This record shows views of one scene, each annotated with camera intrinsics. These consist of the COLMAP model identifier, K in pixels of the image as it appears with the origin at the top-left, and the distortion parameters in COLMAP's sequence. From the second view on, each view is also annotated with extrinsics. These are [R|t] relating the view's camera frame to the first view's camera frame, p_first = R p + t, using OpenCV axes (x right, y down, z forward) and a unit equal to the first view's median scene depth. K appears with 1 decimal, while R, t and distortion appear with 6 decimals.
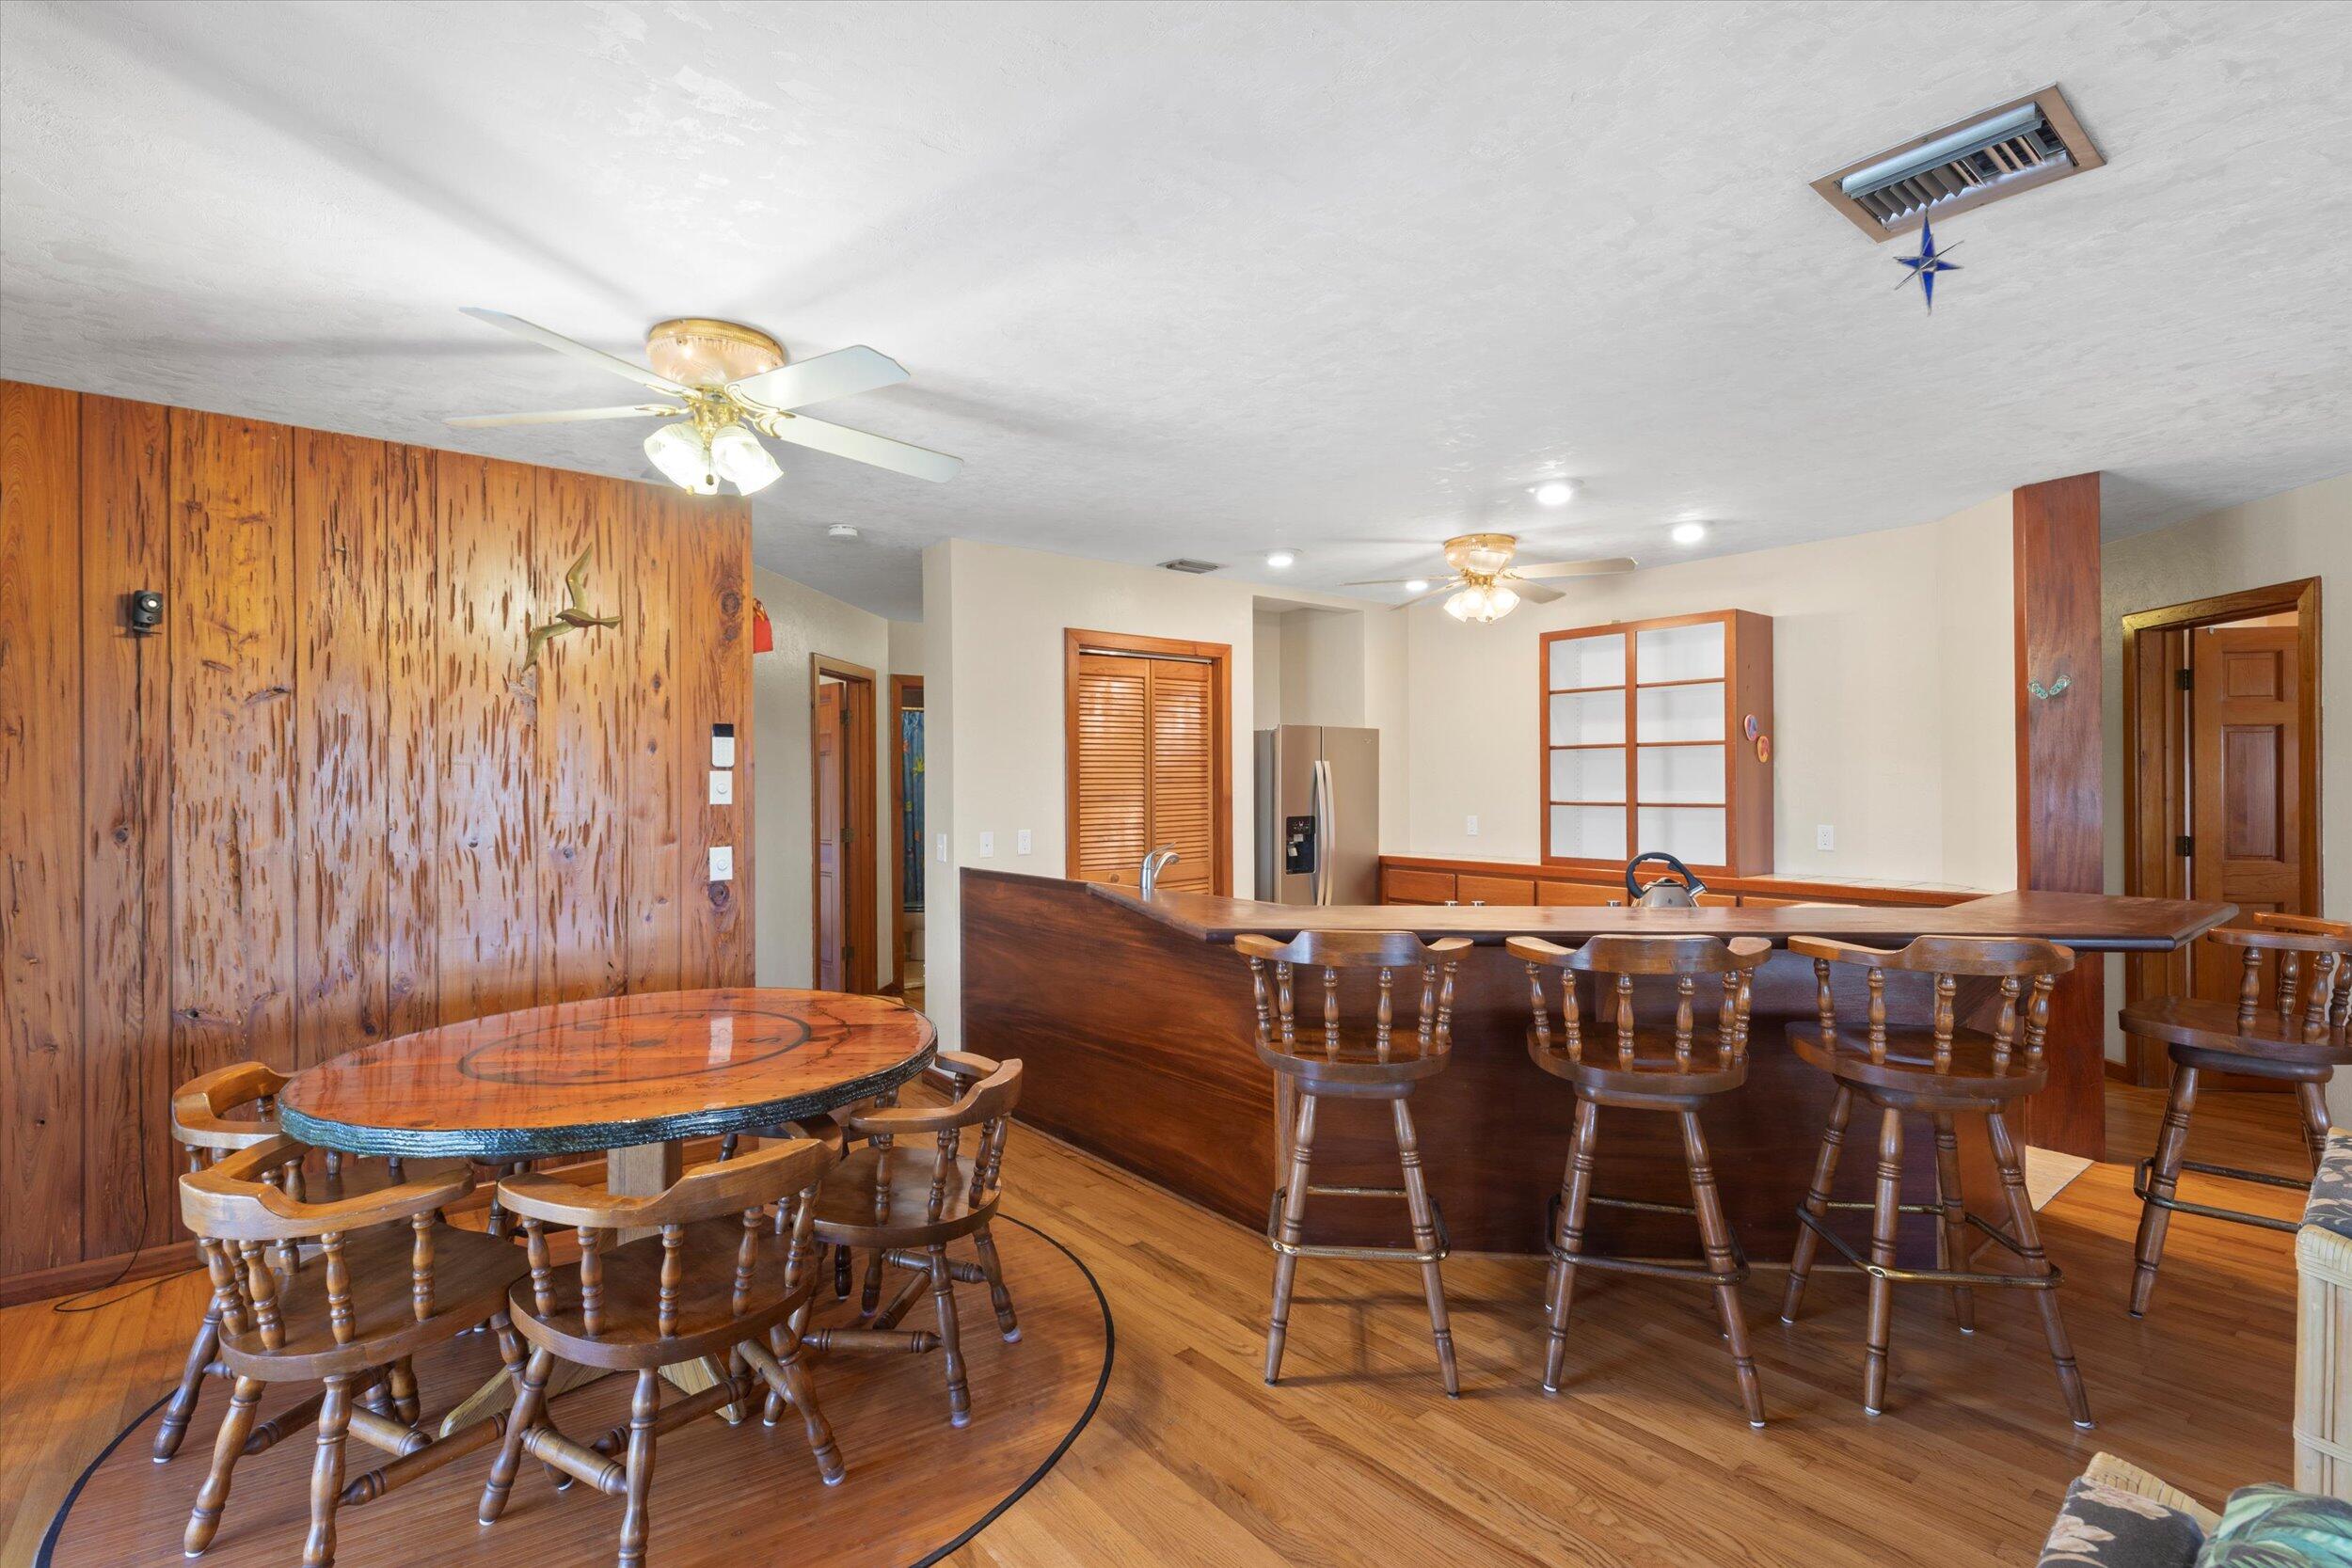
lens RADIAL K [[1081.2, 0, 1176.0], [0, 1081.2, 784.0], [0, 0, 1]] dist [0.000383, 0.000029]
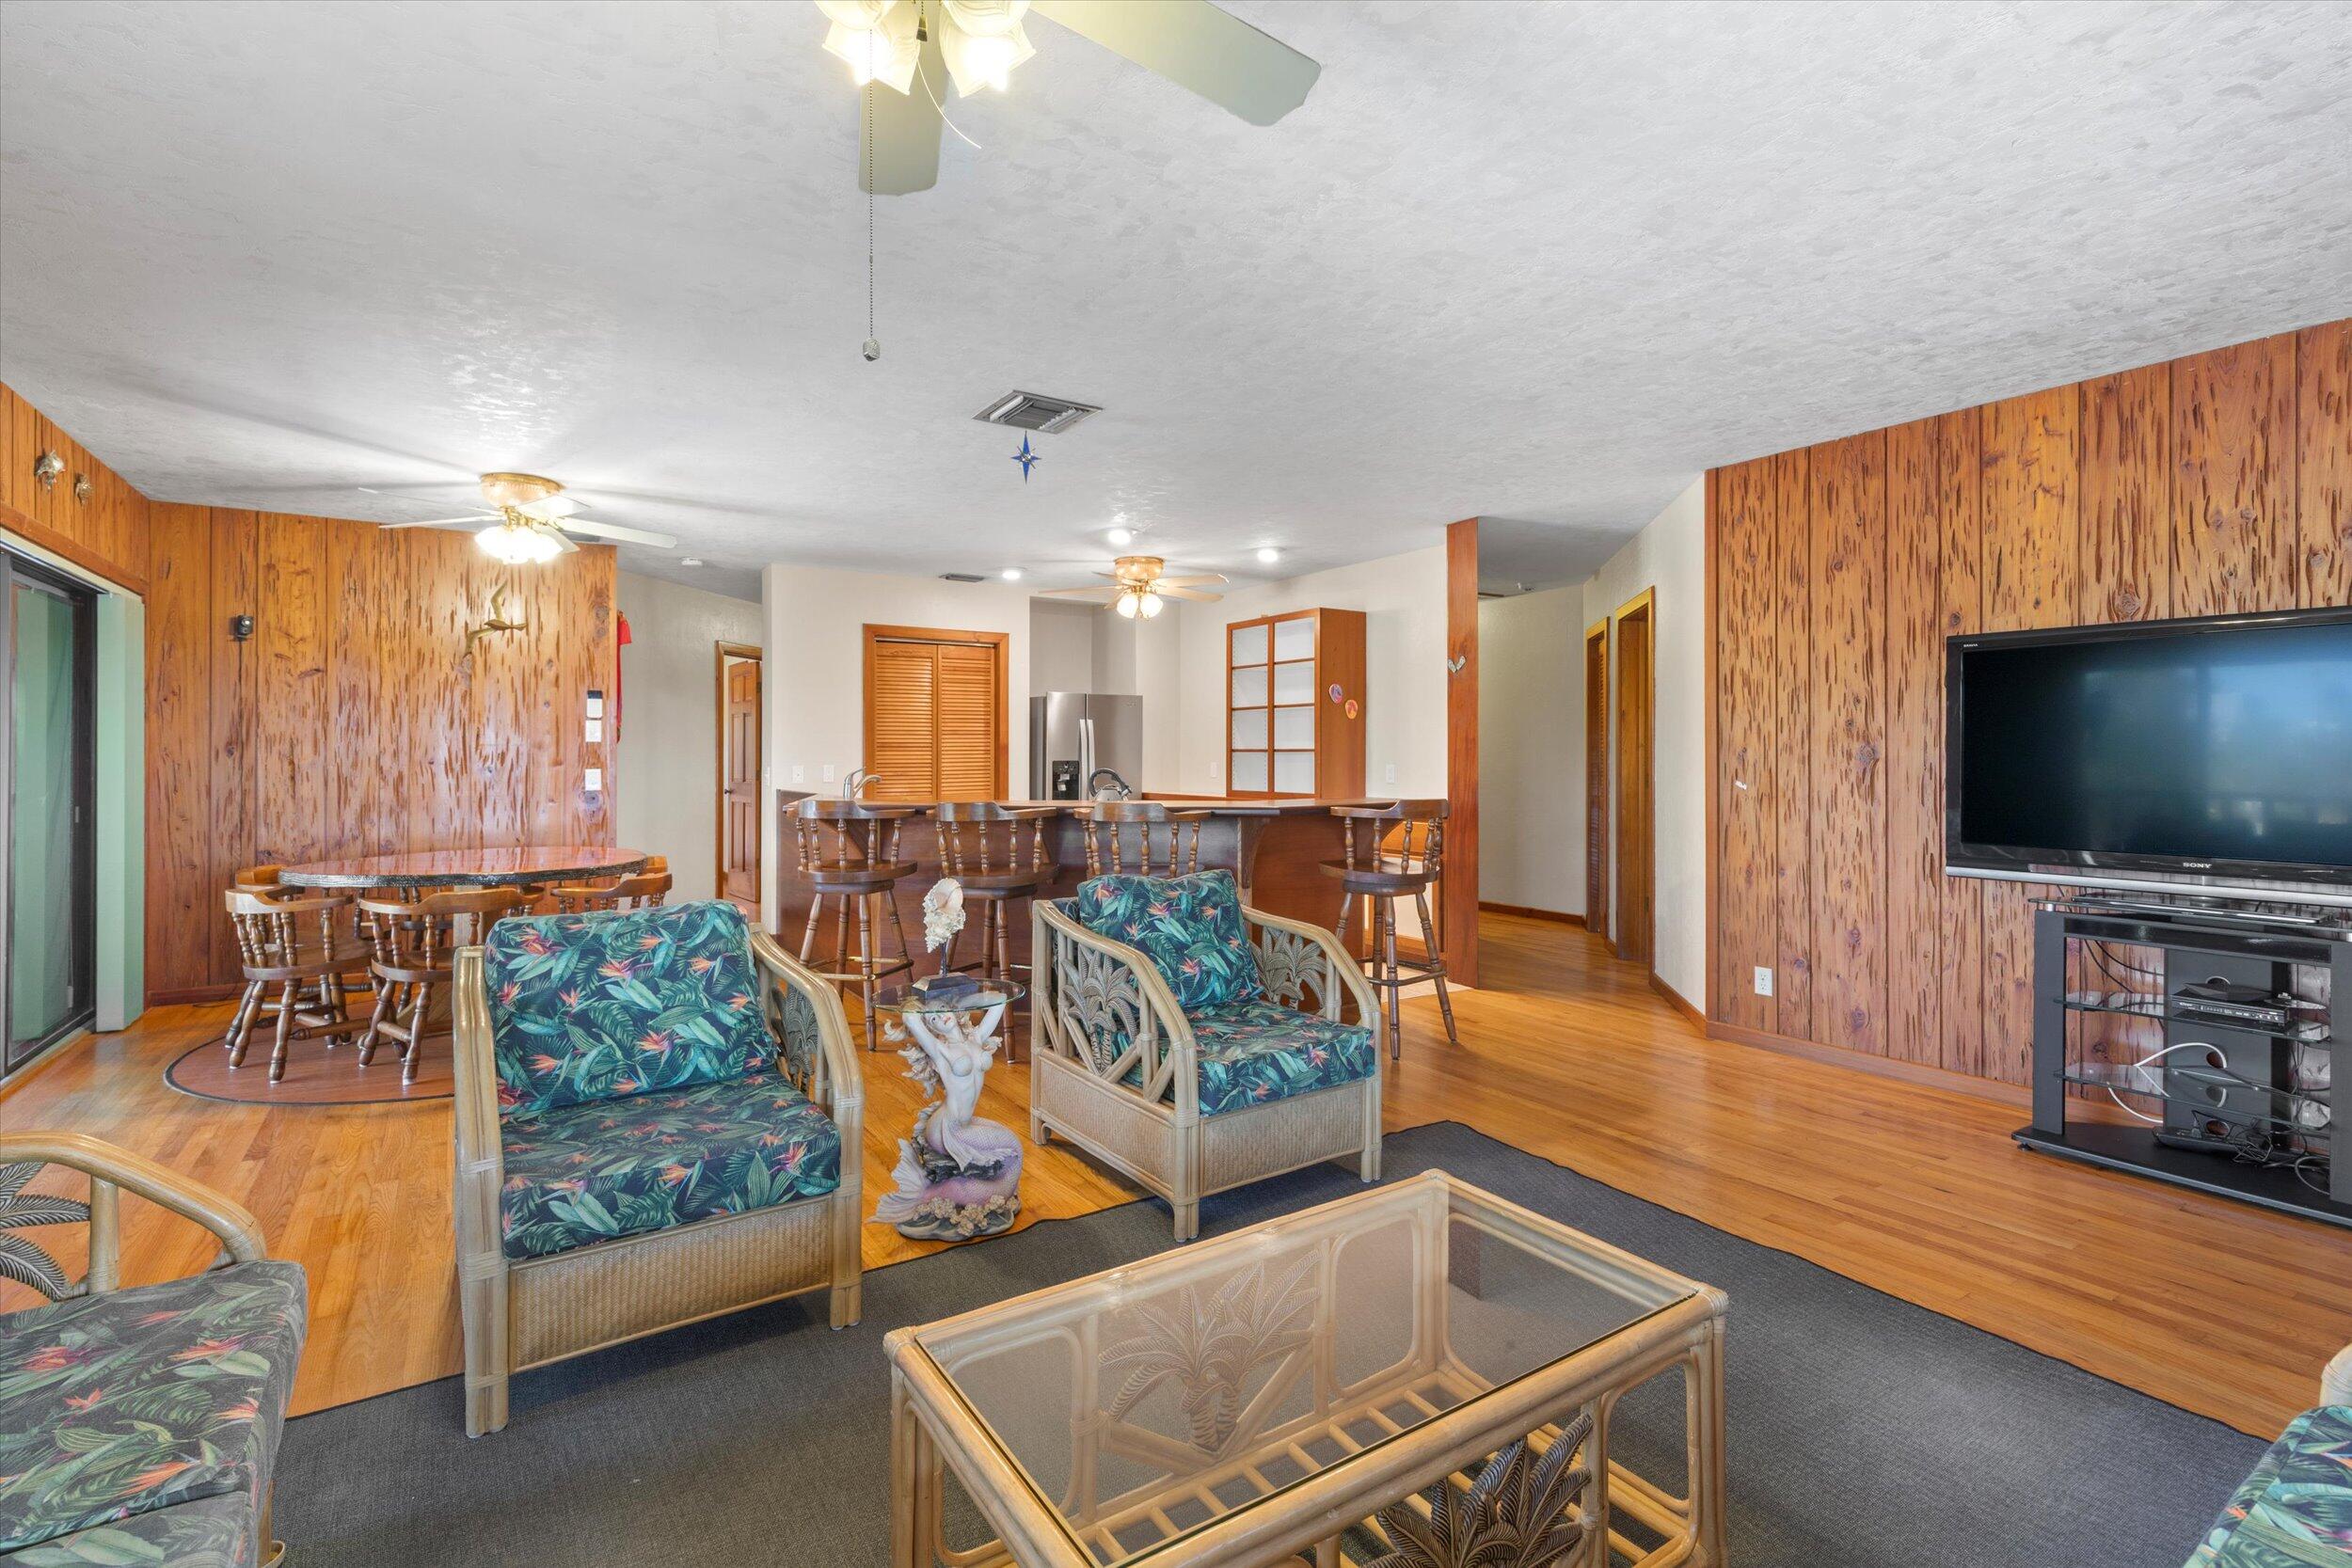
lens RADIAL K [[1065.0, 0, 1173.2], [0, 1065.0, 753.5], [0, 0, 1]] dist [-0.002872, -0.000291]
pose [[0.995494, 0.004684, -0.094712, 0.661836], [-0.004989, 0.999983, -0.002987, 0.042528], [0.094696, 0.003446, 0.995500, -0.536419]]
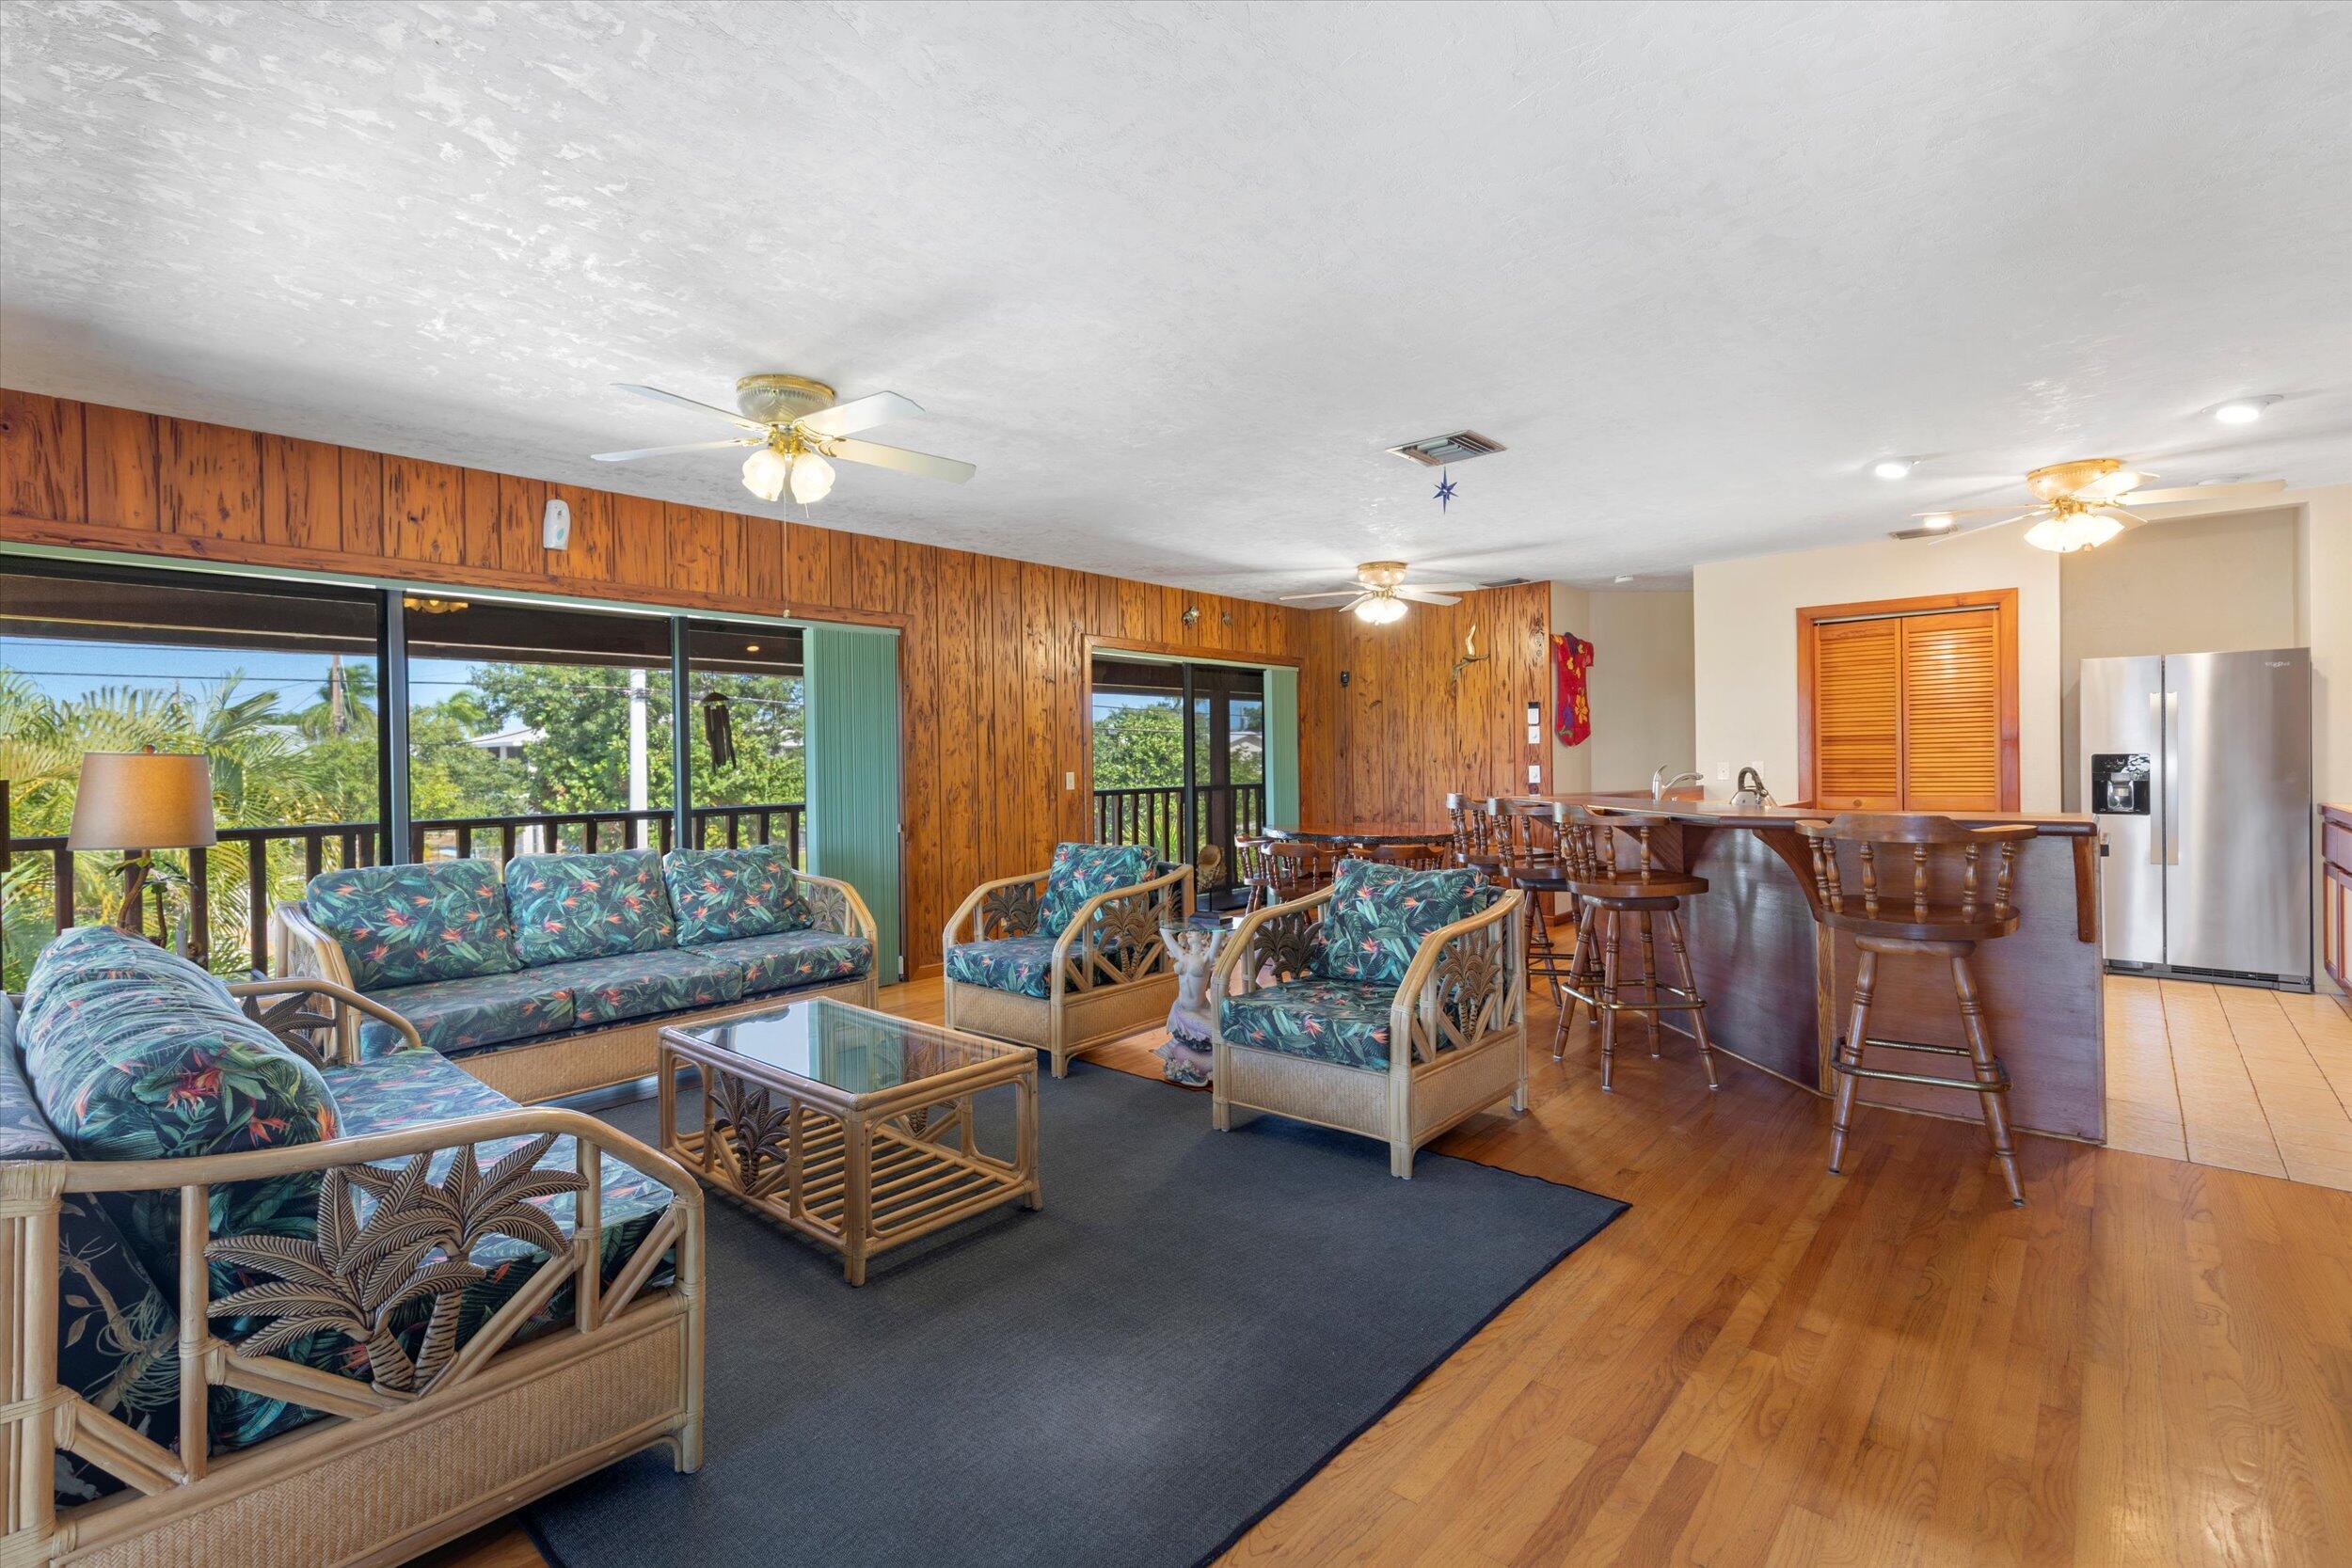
lens RADIAL K [[1081.2, 0, 1176.0], [0, 1081.2, 784.0], [0, 0, 1]] dist [0.000383, 0.000029]
pose [[0.170039, 0.025105, -0.985118, 1.633506], [0.012829, 0.999534, 0.027686, 0.034756], [0.985354, -0.017345, 0.169638, 0.044067]]
